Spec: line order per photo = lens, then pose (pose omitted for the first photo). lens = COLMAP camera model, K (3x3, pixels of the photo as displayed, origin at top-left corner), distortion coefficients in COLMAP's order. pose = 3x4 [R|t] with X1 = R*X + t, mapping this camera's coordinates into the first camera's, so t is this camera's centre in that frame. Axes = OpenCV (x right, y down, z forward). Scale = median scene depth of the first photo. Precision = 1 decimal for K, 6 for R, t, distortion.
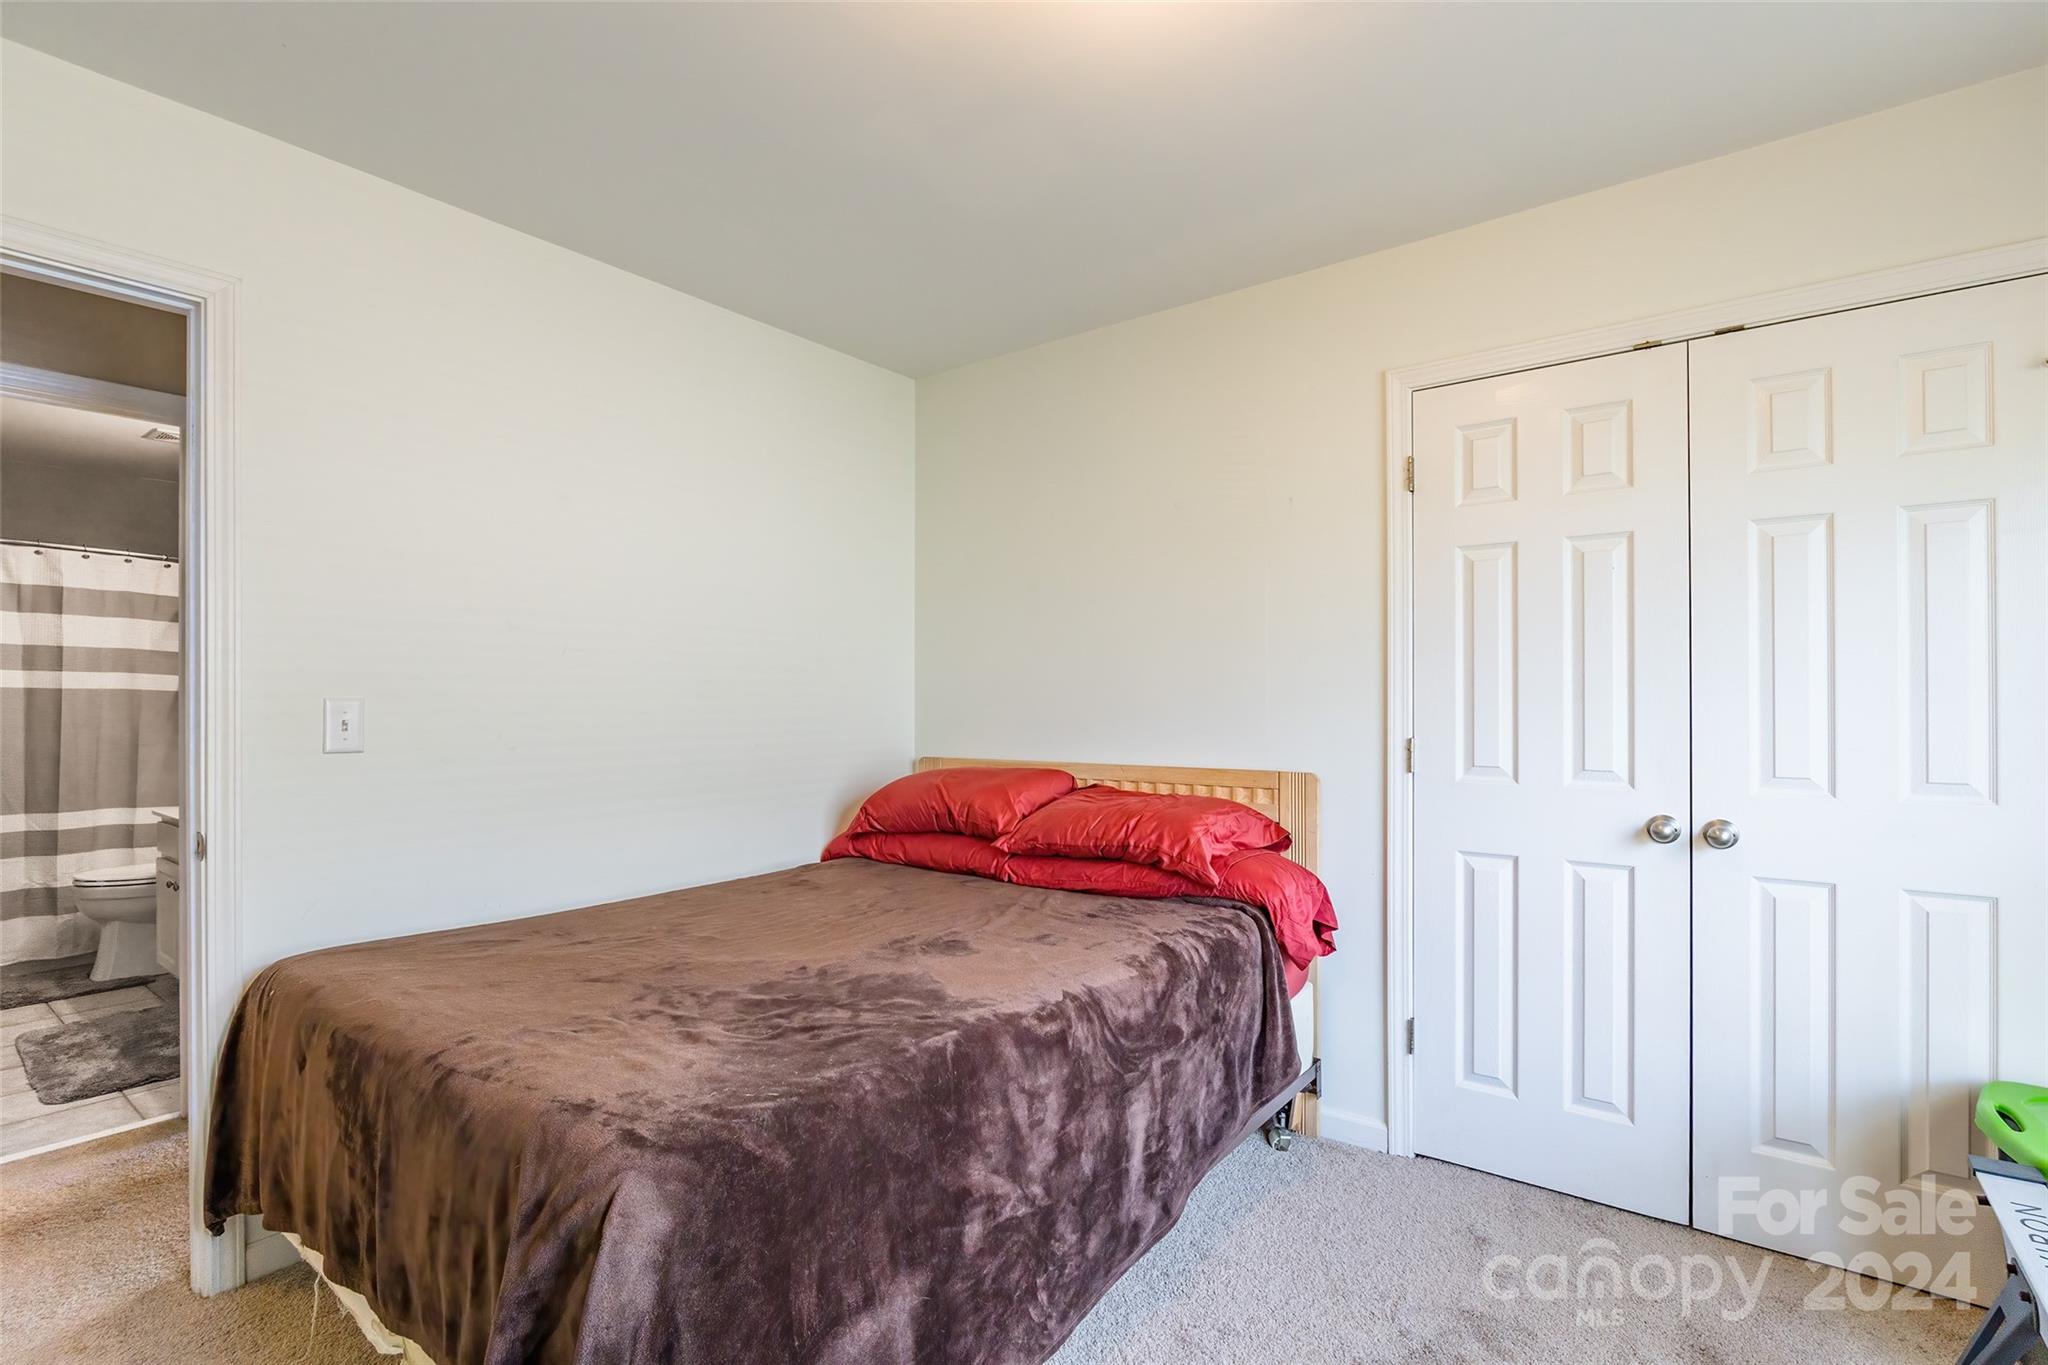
lens RADIAL K [[959.8, 0, 1026.3], [0, 959.8, 694.3], [0, 0, 1]] dist [-0.009317, 0.001668]
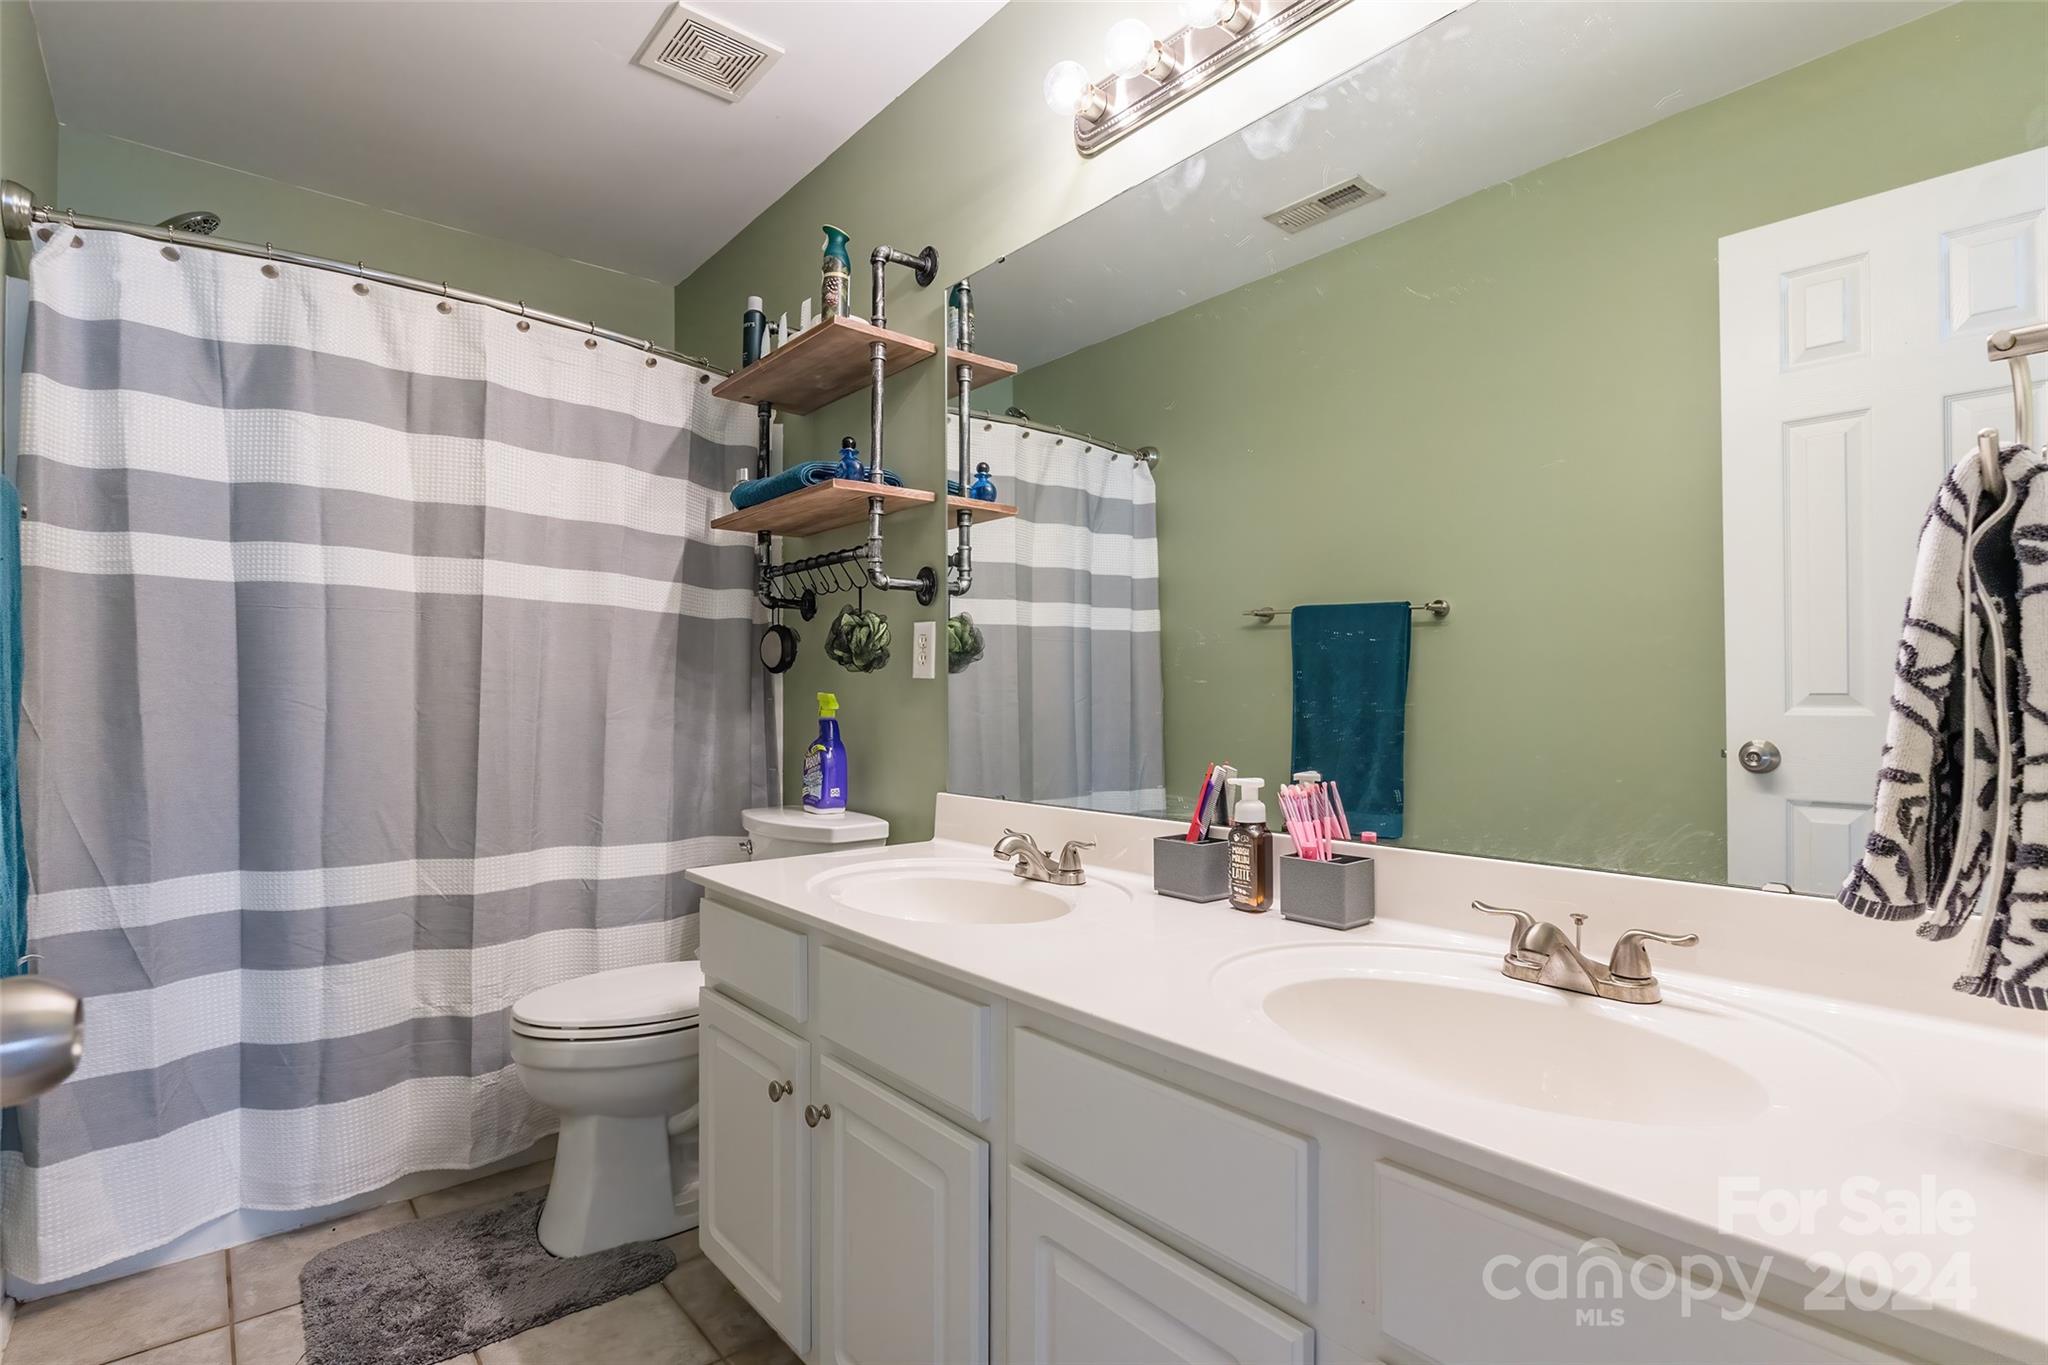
lens RADIAL K [[959.8, 0, 1019.1], [0, 959.8, 690.0], [0, 0, 1]] dist [-0.009317, 0.001668]
pose [[0.980793, 0.012946, -0.194621, -0.658218], [-0.012237, 0.999913, 0.004846, 0.035281], [0.194667, -0.002371, 0.980867, 0.585178]]
